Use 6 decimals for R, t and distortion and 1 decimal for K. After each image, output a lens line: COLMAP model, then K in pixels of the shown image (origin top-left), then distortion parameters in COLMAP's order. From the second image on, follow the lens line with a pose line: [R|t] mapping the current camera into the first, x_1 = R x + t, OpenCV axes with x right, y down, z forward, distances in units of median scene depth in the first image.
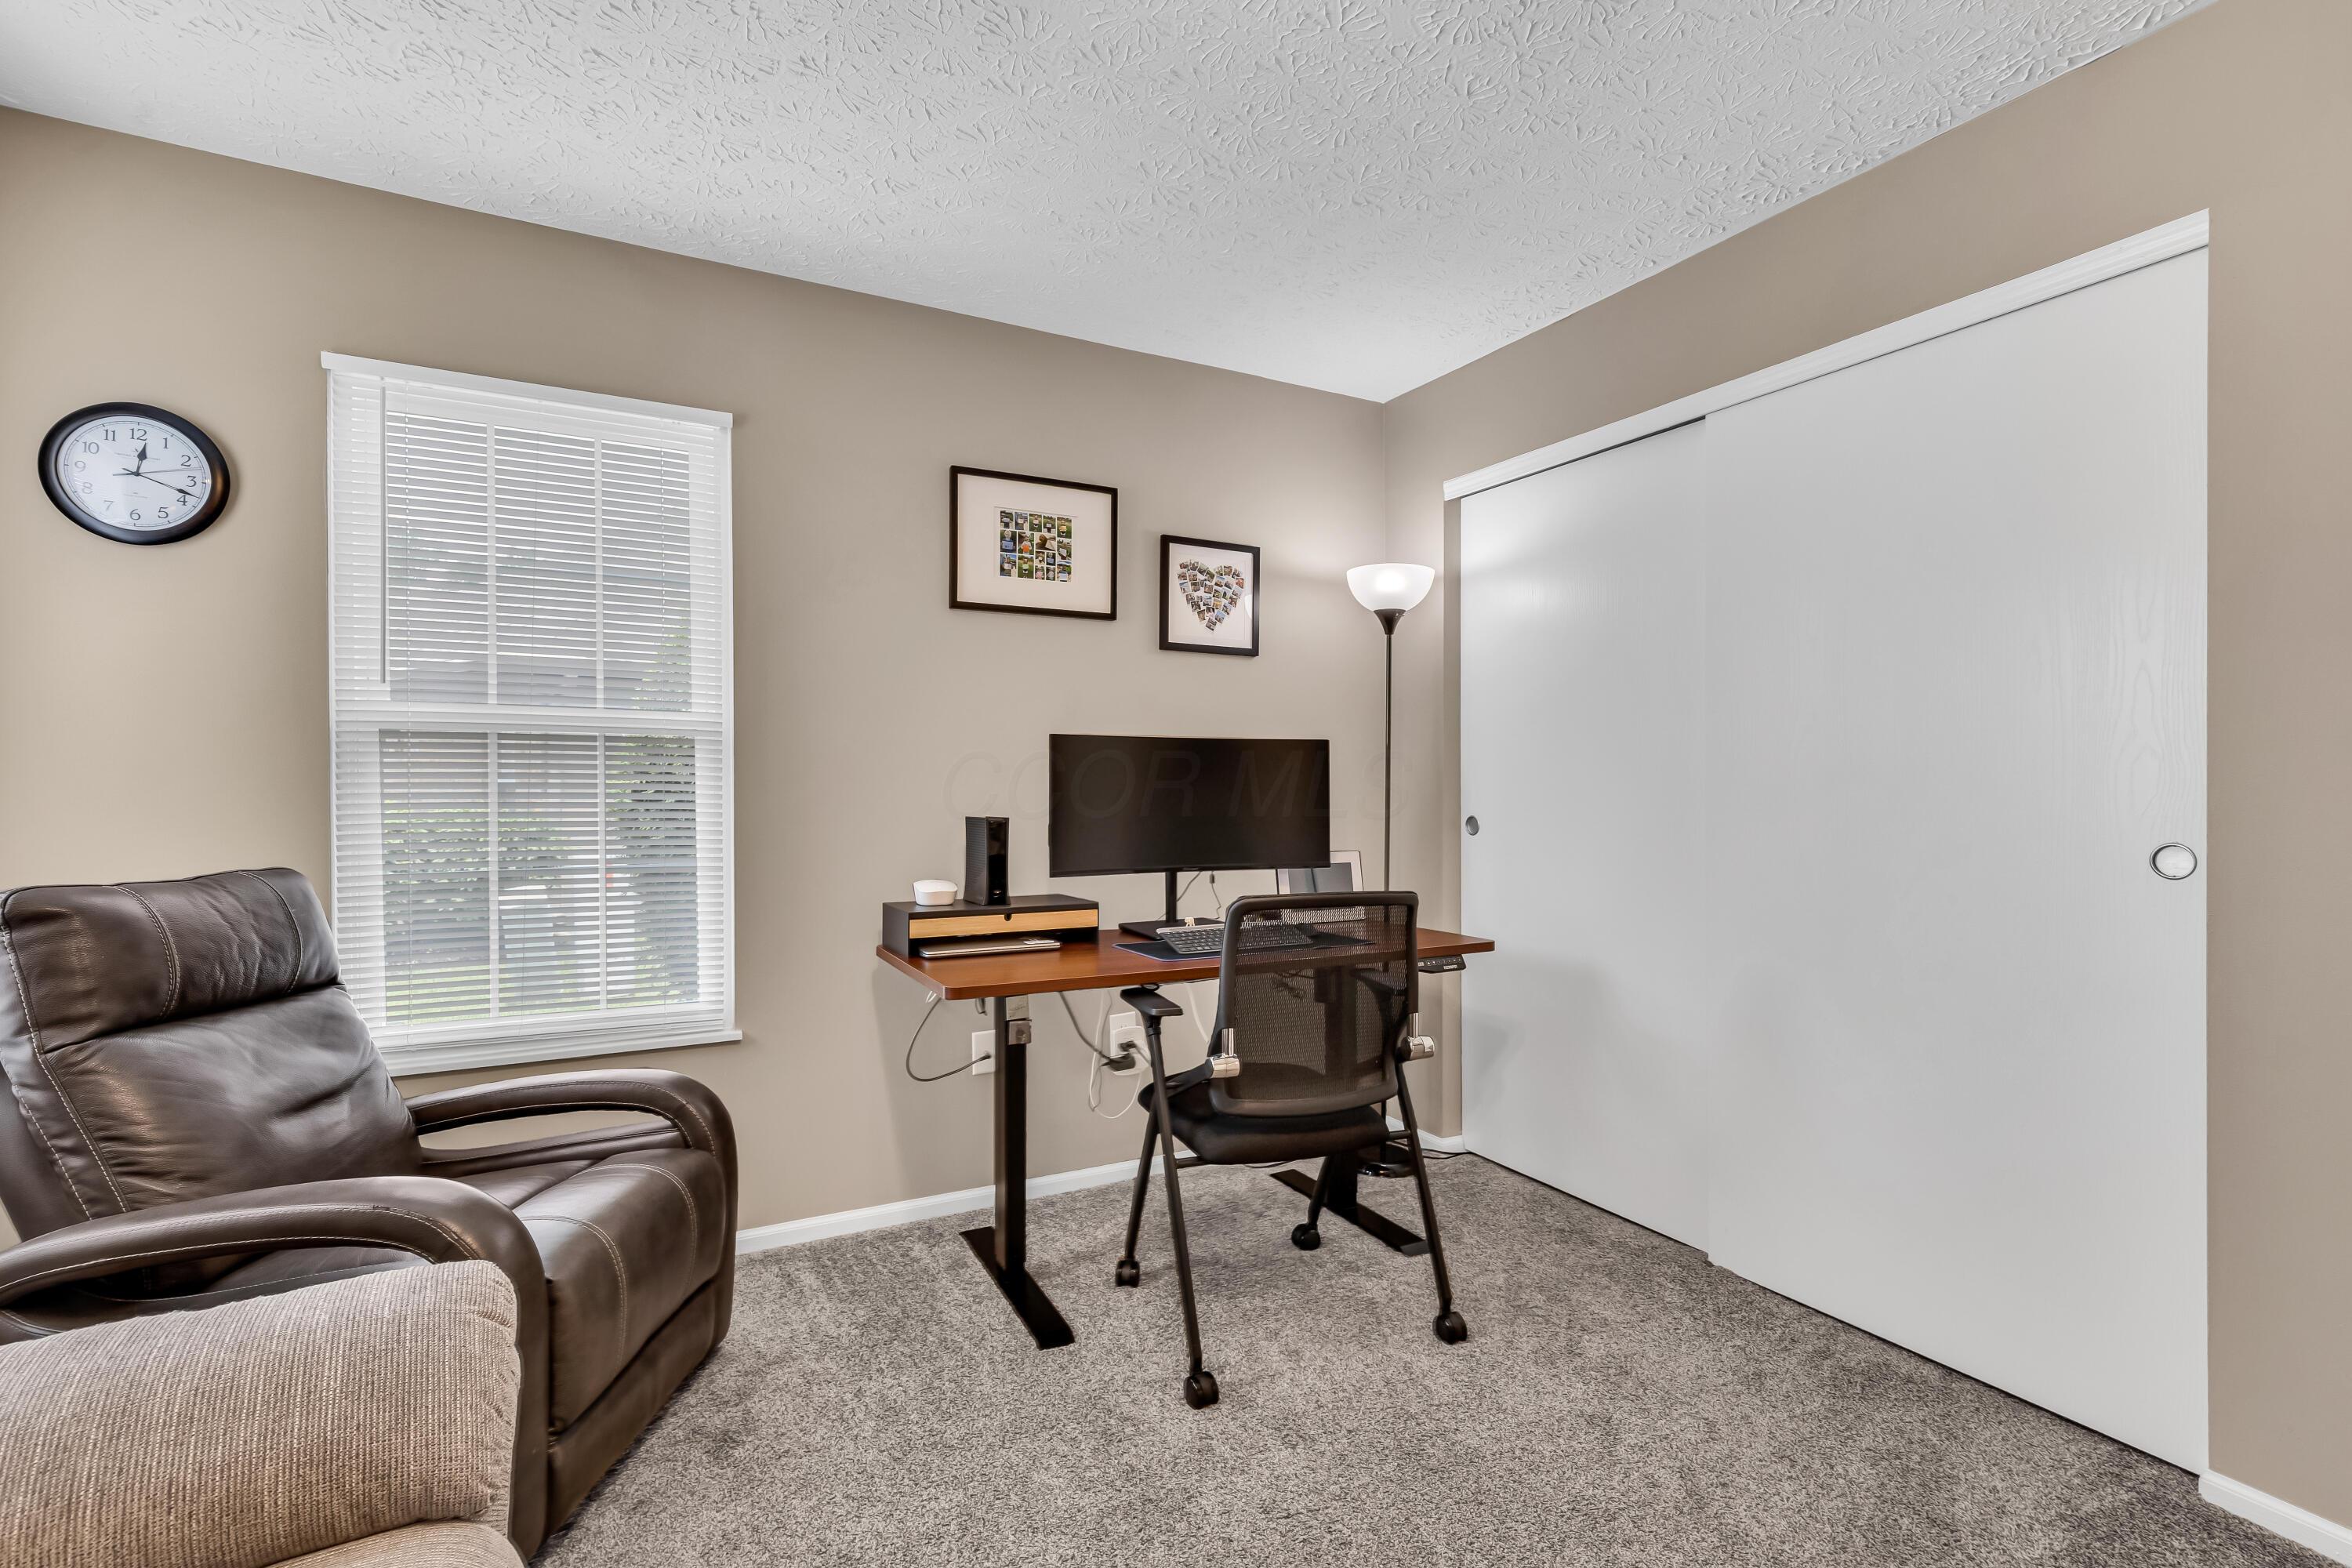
lens RADIAL K [[1075.2, 0, 1176.0], [0, 1075.2, 784.0], [0, 0, 1]] dist [0.009212, -0.000056]
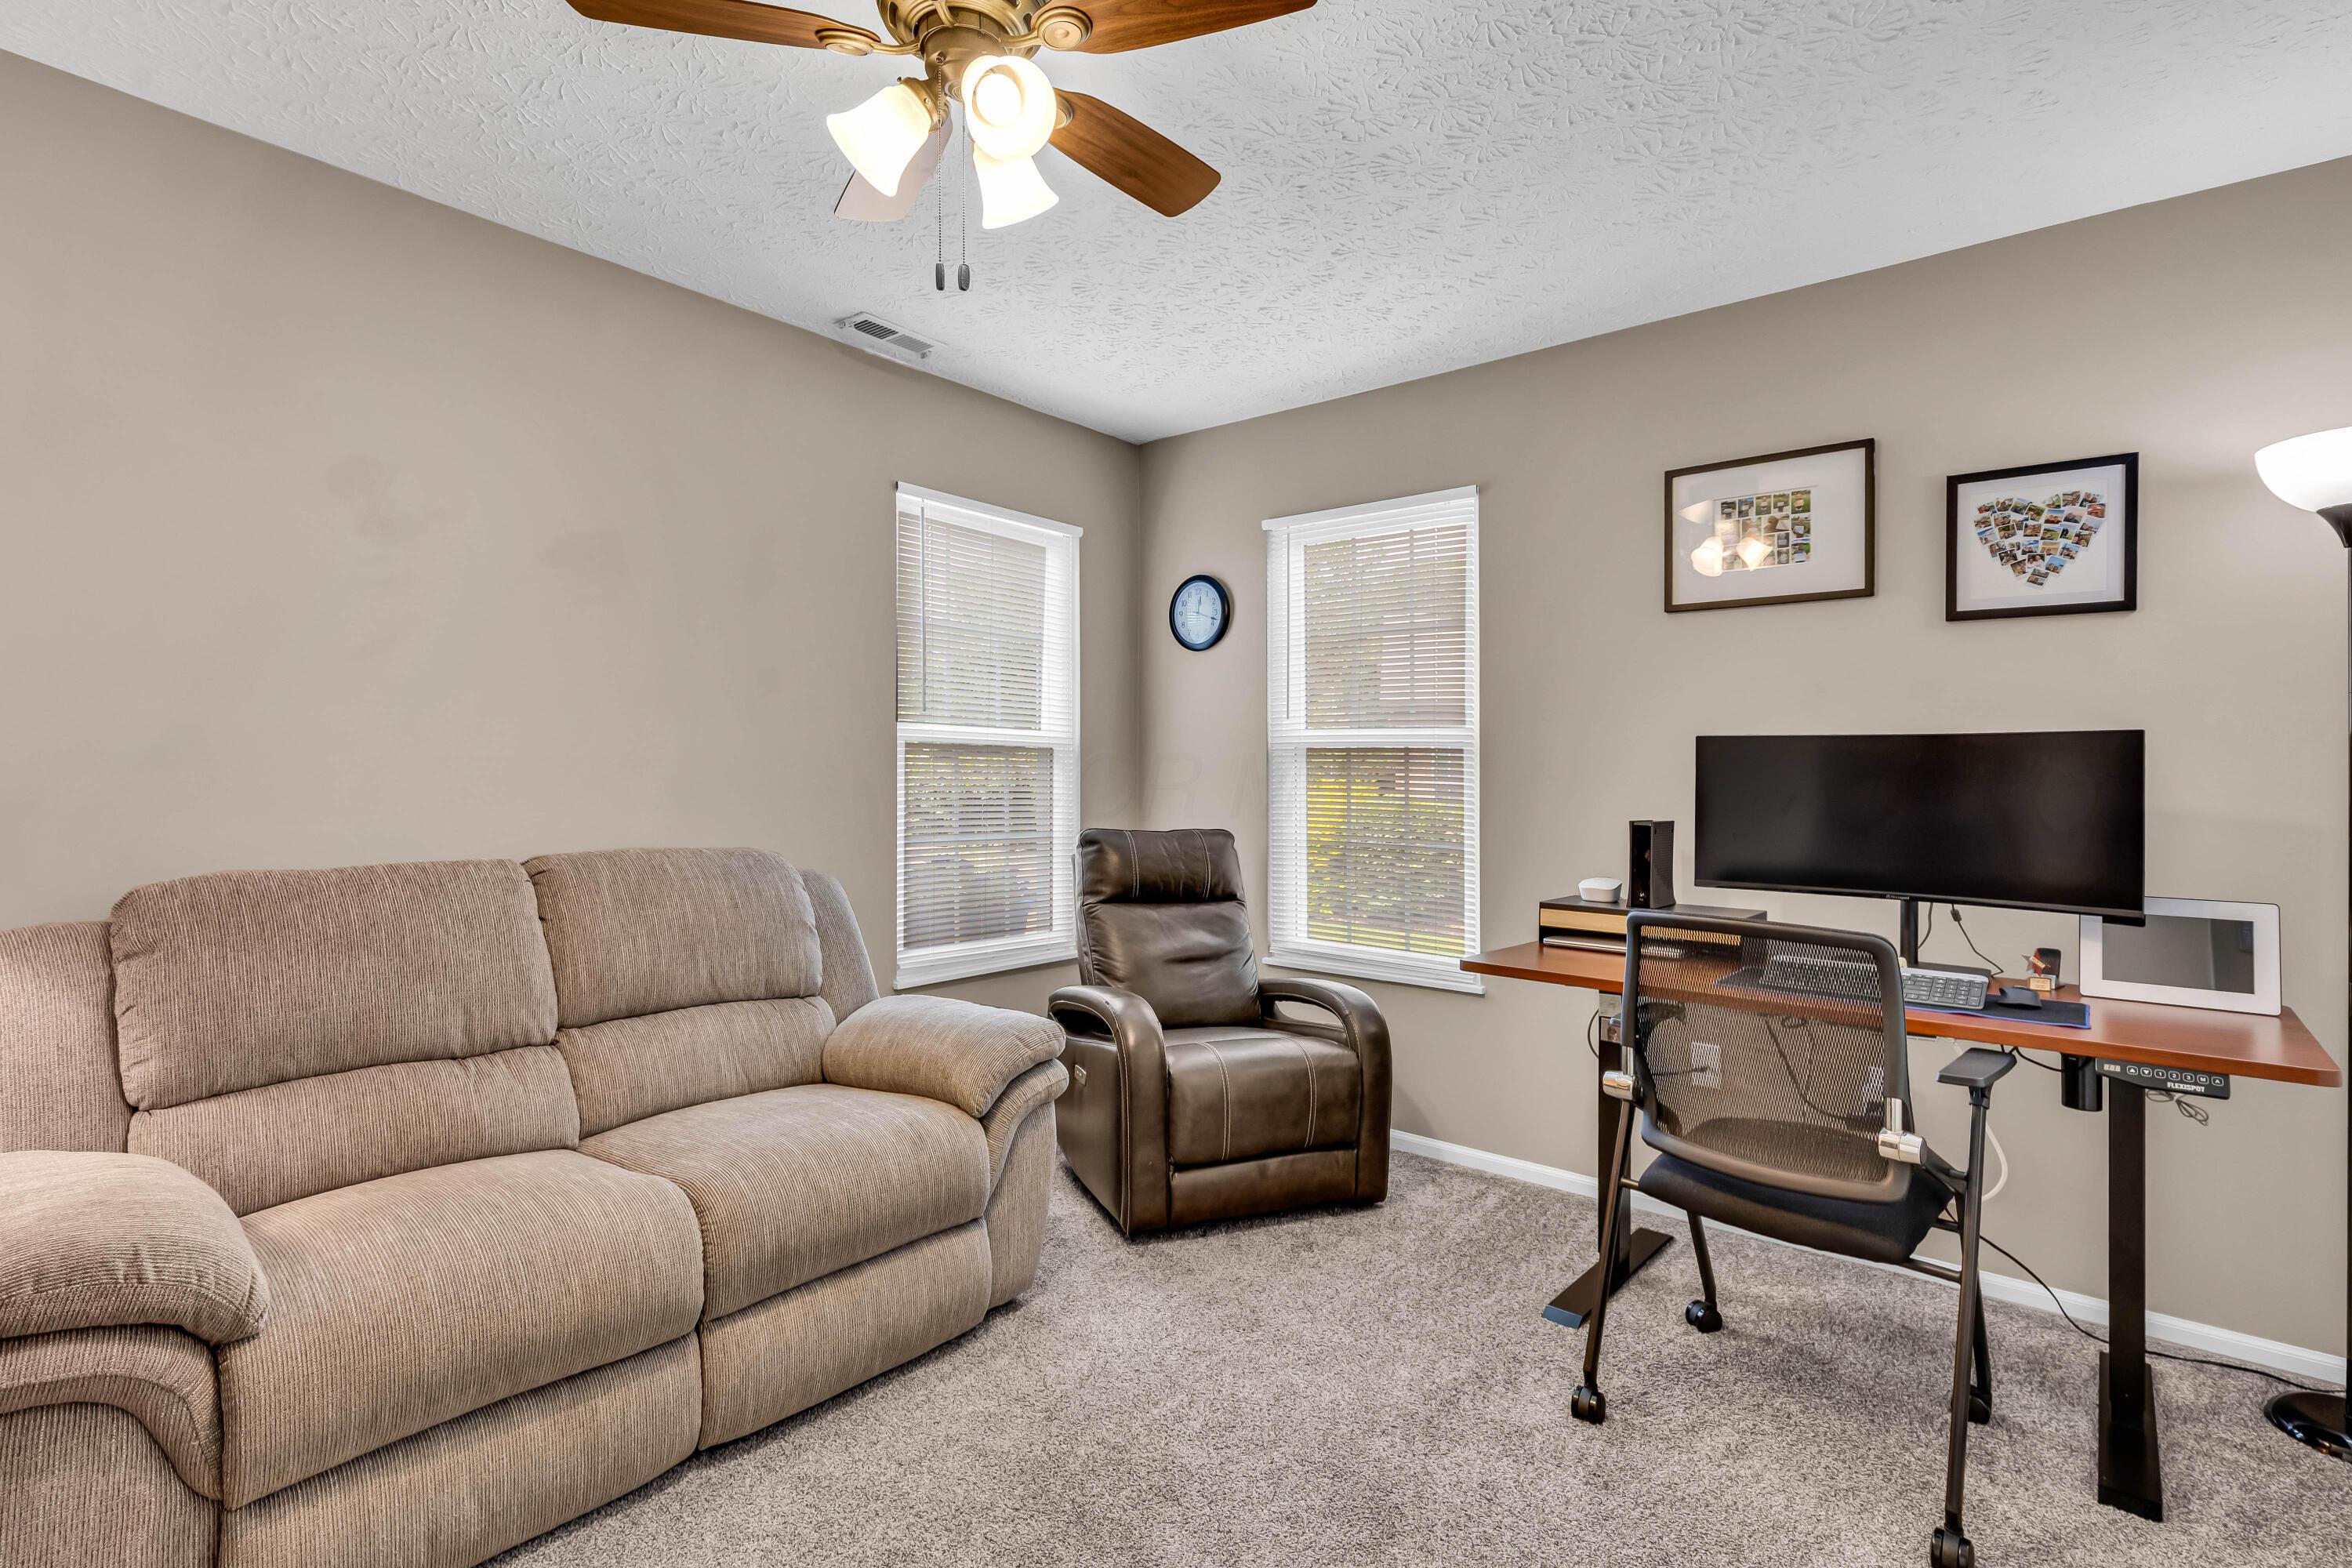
lens RADIAL K [[1075.2, 0, 1176.0], [0, 1075.2, 784.0], [0, 0, 1]] dist [0.009212, -0.000056]
pose [[0.397091, 0.009906, -0.917726, 0.515897], [-0.014752, 0.999881, 0.004410, -0.001089], [0.917661, 0.011787, 0.397190, 0.174484]]
